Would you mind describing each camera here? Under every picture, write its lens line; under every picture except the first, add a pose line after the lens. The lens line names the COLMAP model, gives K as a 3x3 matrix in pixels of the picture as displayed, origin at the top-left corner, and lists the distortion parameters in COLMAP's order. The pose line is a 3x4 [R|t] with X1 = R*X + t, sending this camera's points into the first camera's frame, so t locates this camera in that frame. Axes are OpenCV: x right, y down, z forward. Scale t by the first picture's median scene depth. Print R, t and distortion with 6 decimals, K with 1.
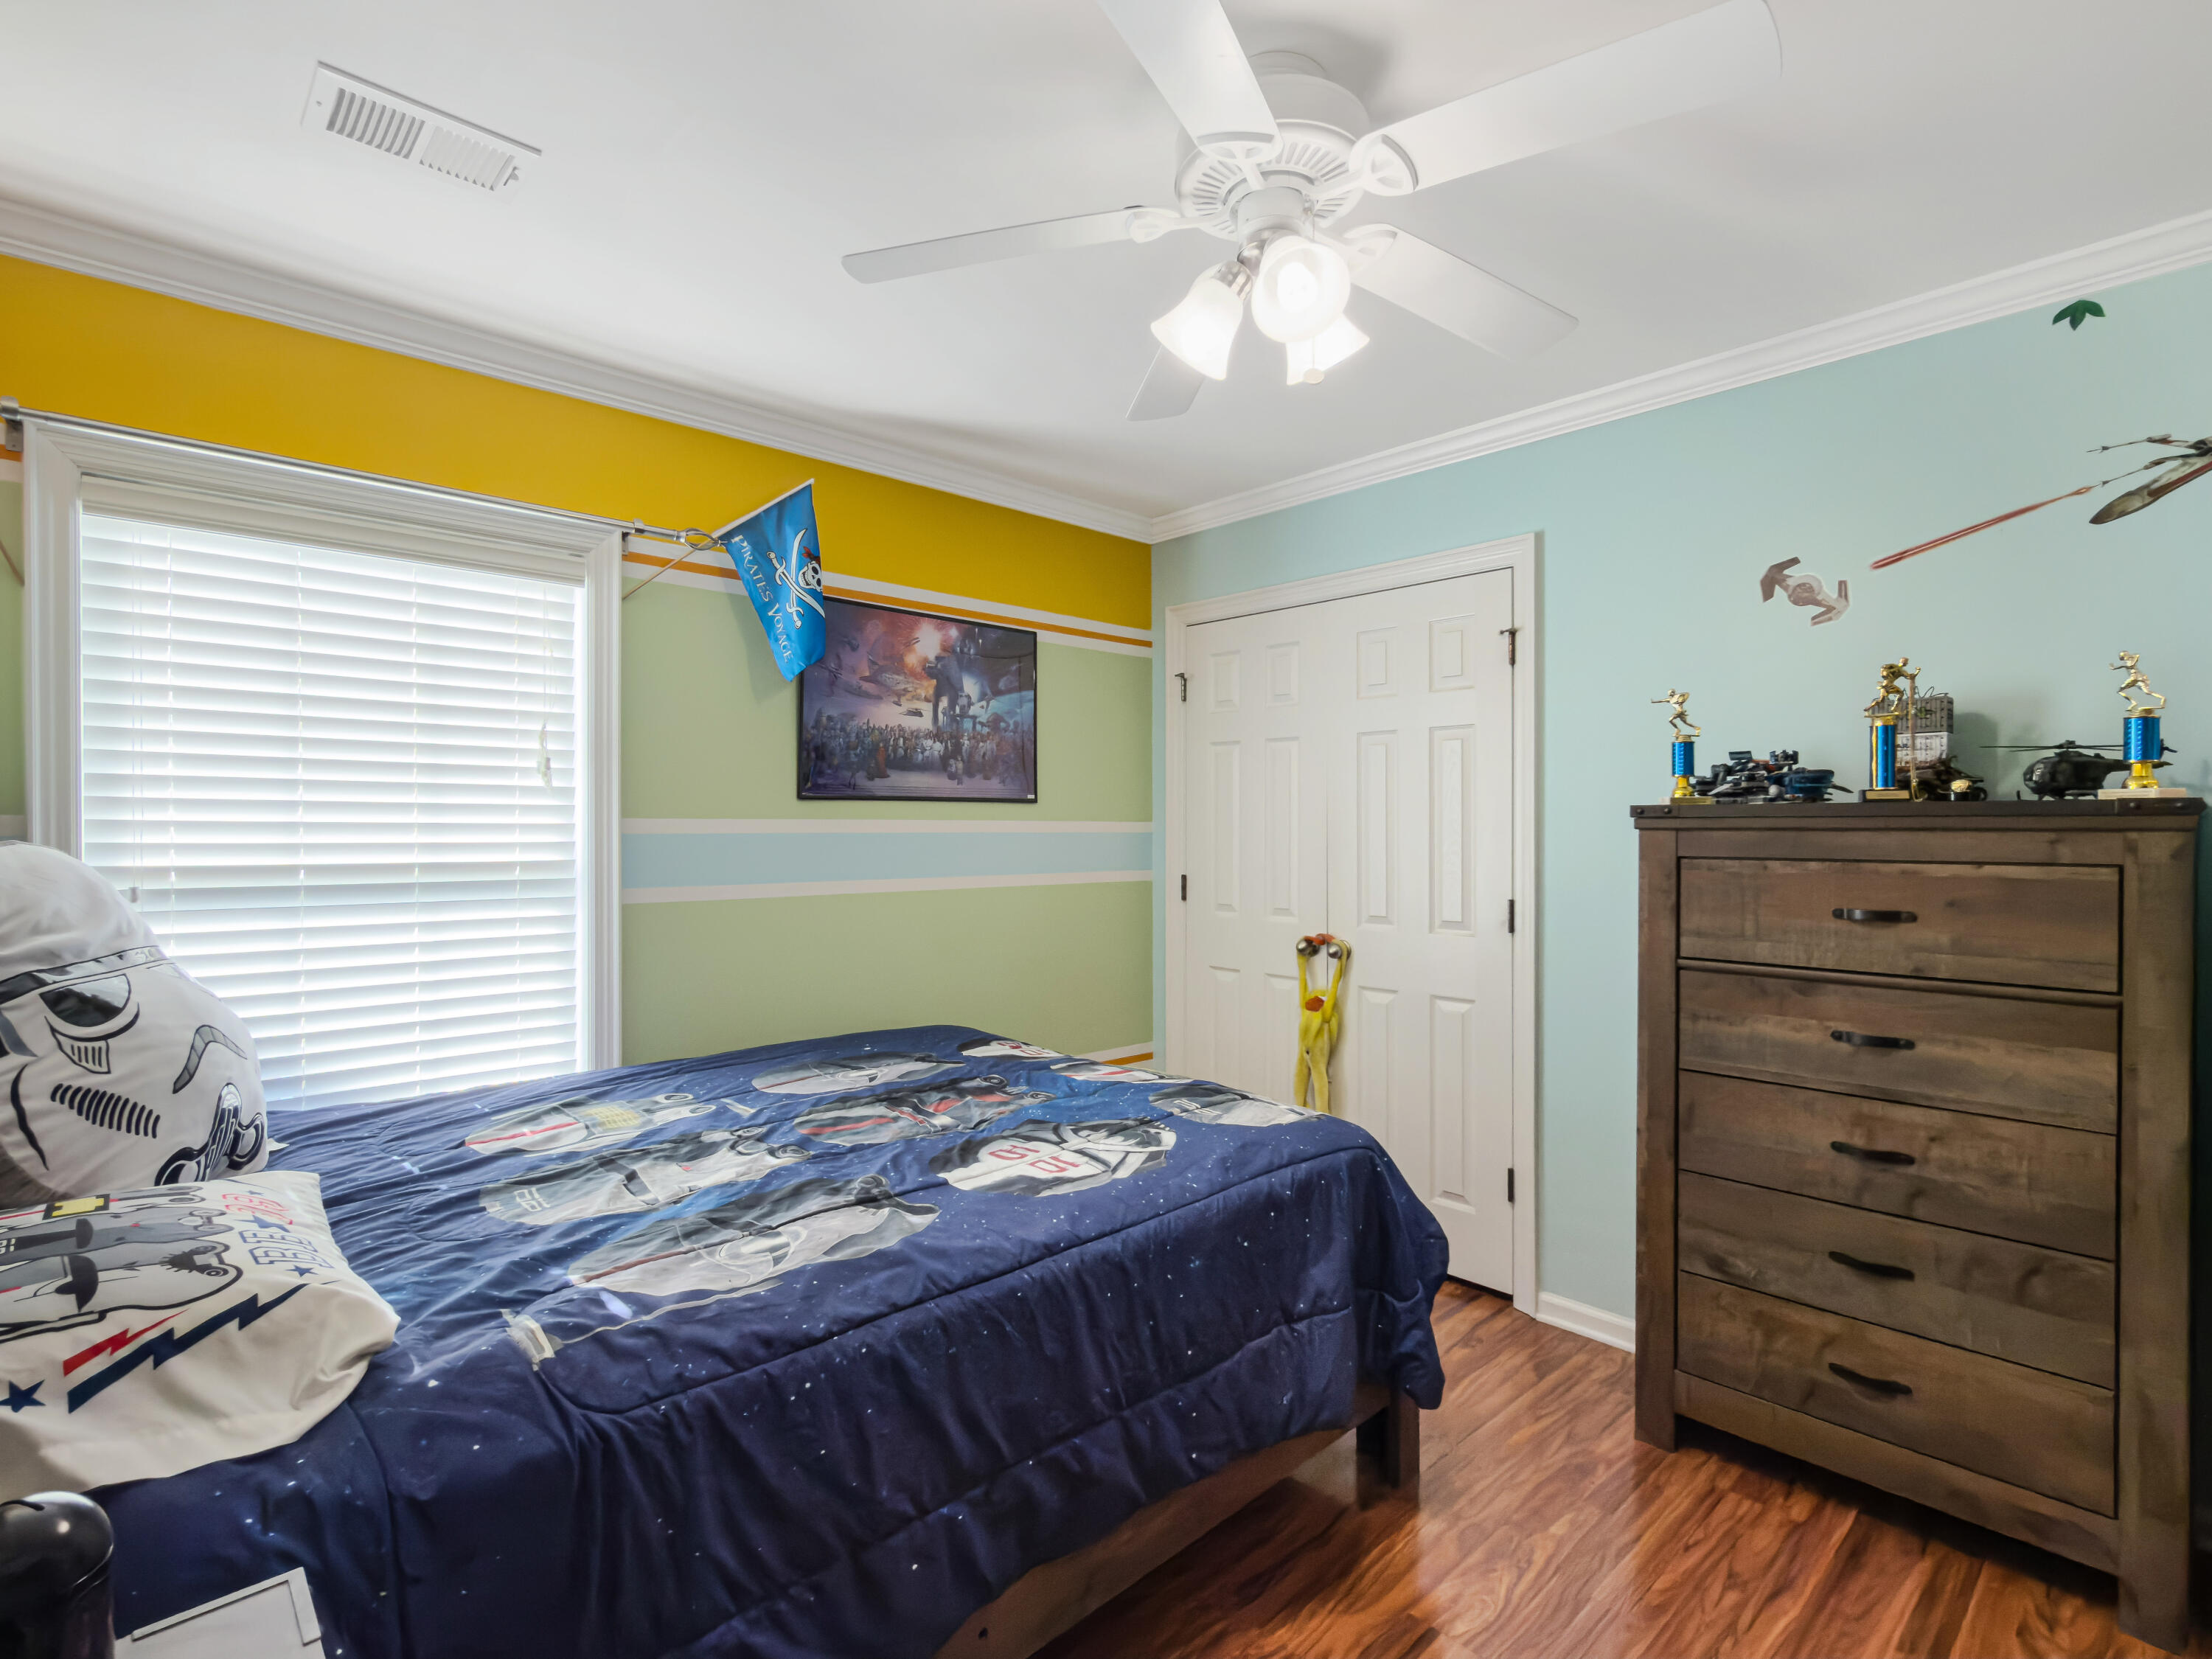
lens RADIAL K [[1074.8, 0, 1106.0], [0, 1074.8, 829.5], [0, 0, 1]] dist [0.000727, 0.000362]
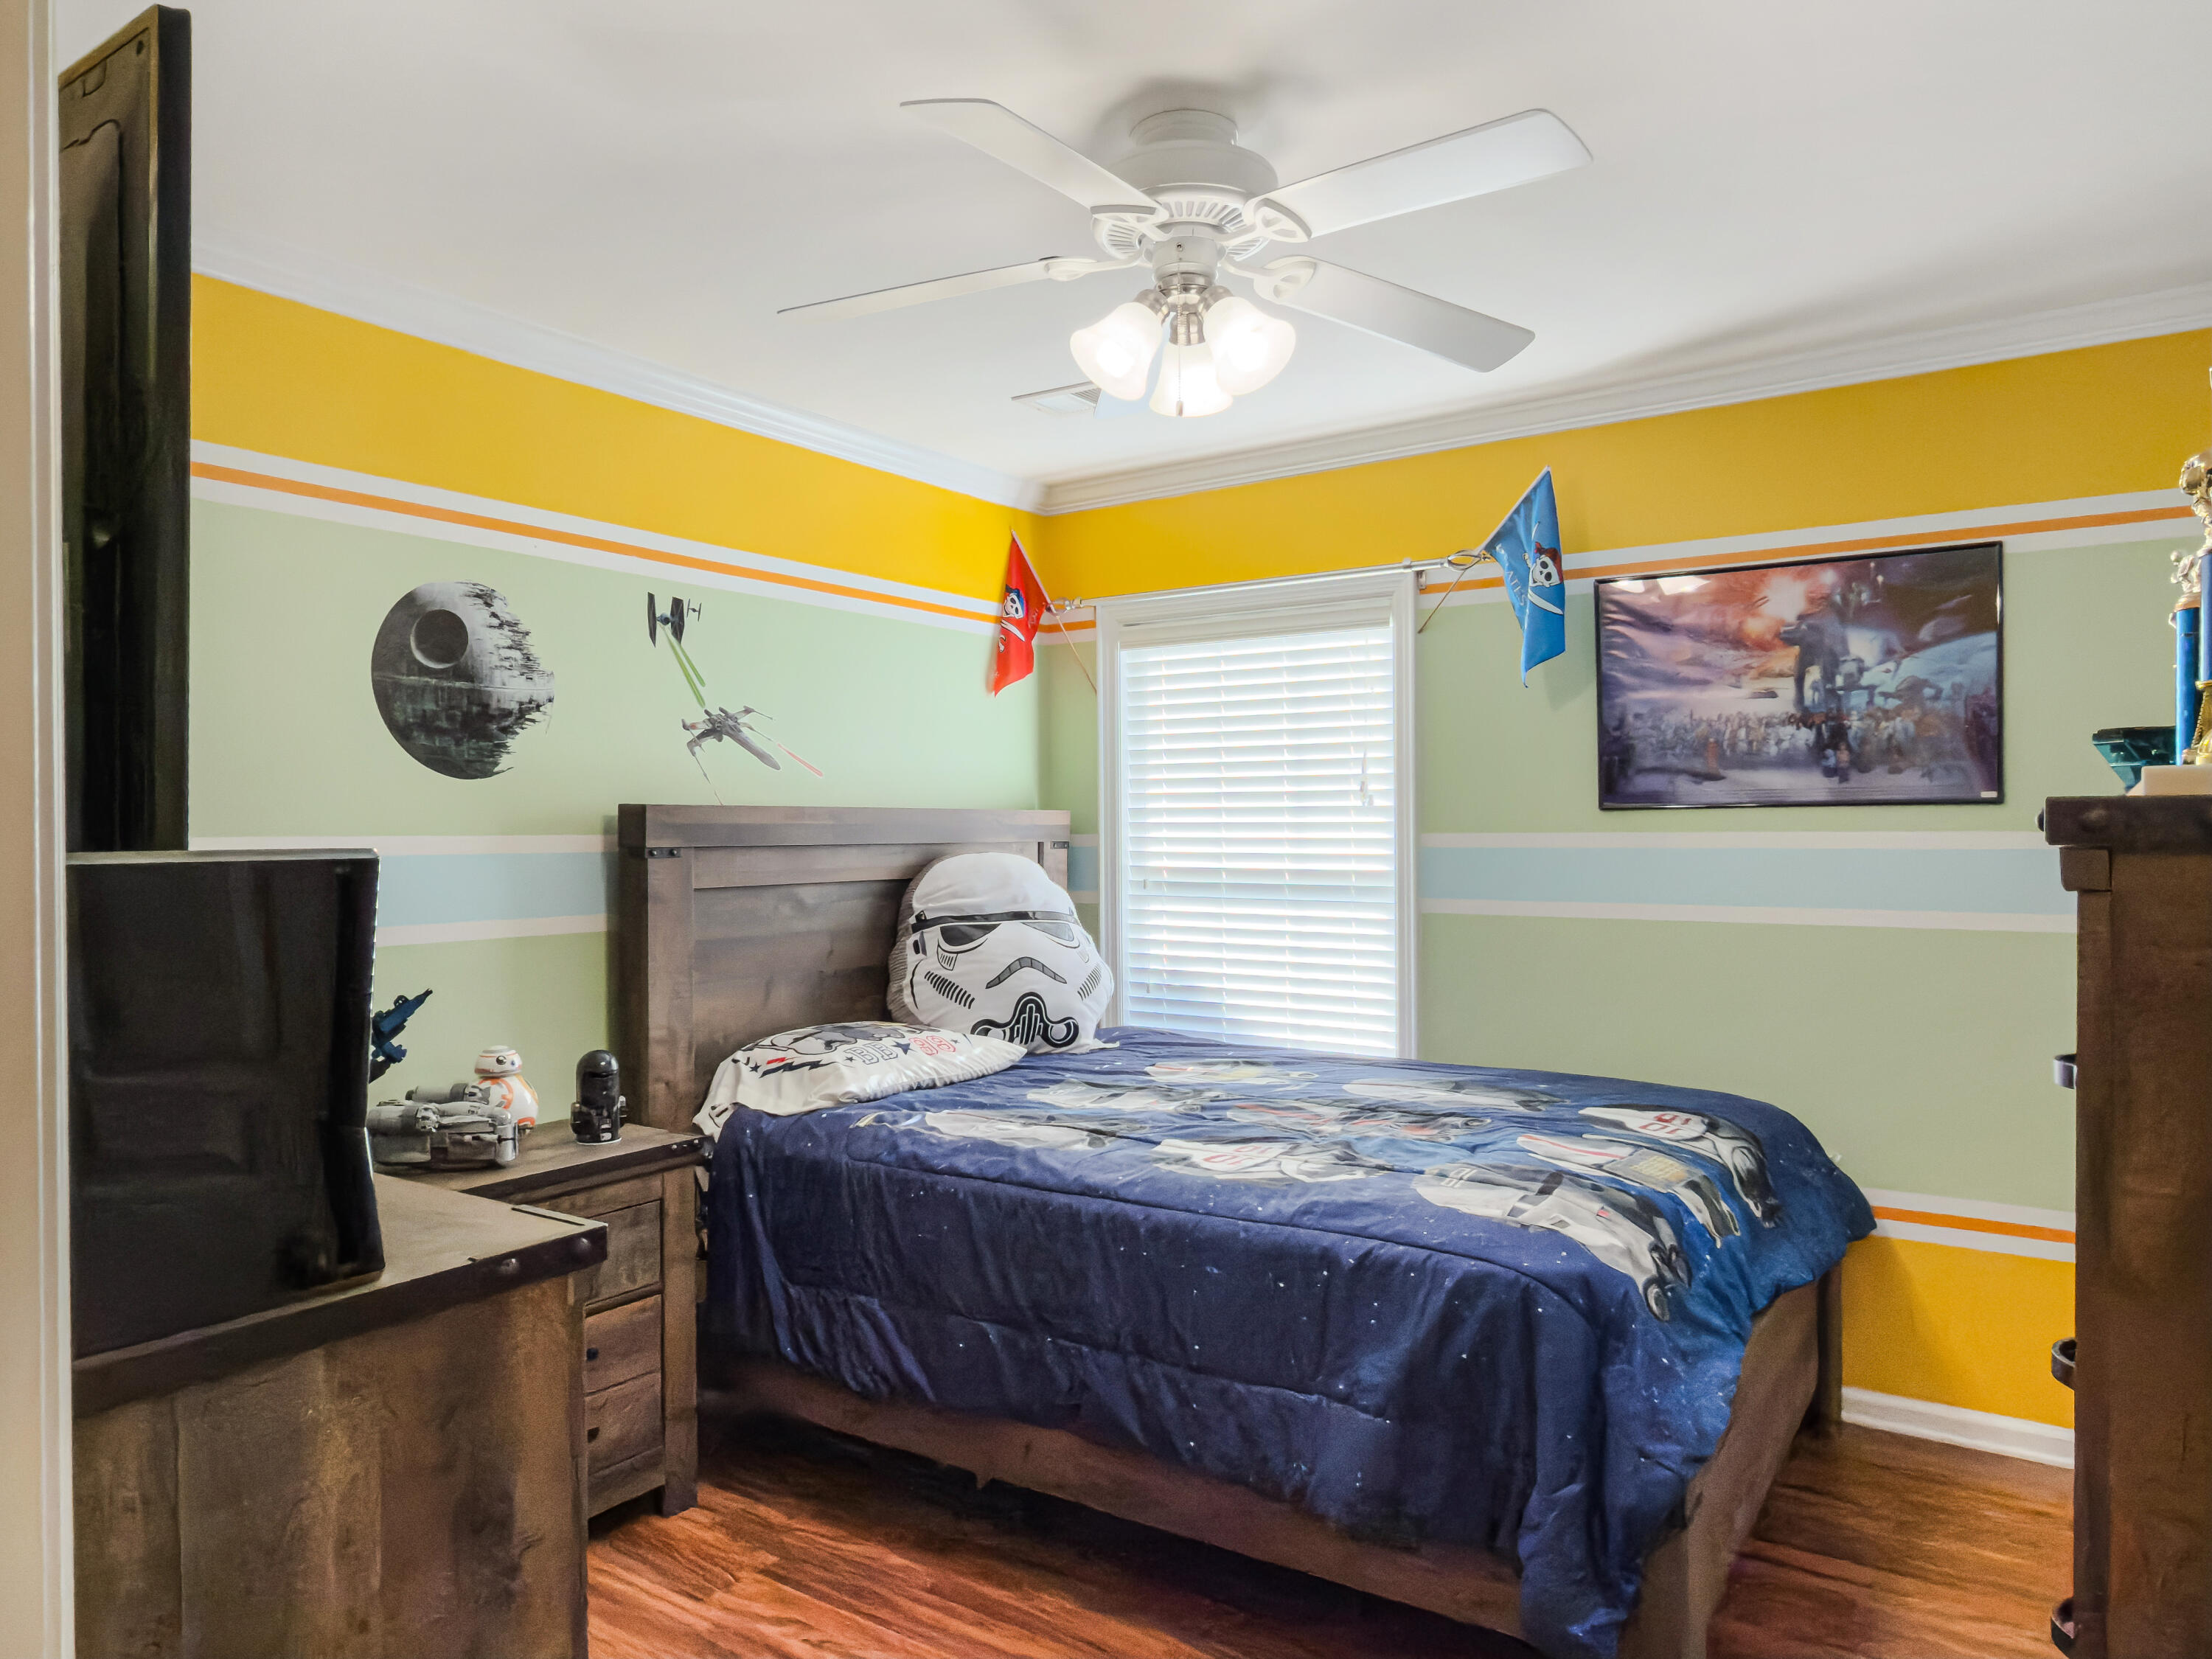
lens RADIAL K [[1443.9, 0, 1106.0], [0, 1443.9, 829.5], [0, 0, 1]] dist [0.000416, 0.000621]
pose [[0.214772, -0.002104, -0.976662, 0.761534], [0.003136, 0.999994, -0.001465, -0.010903], [0.976659, -0.002748, 0.214777, 0.320949]]
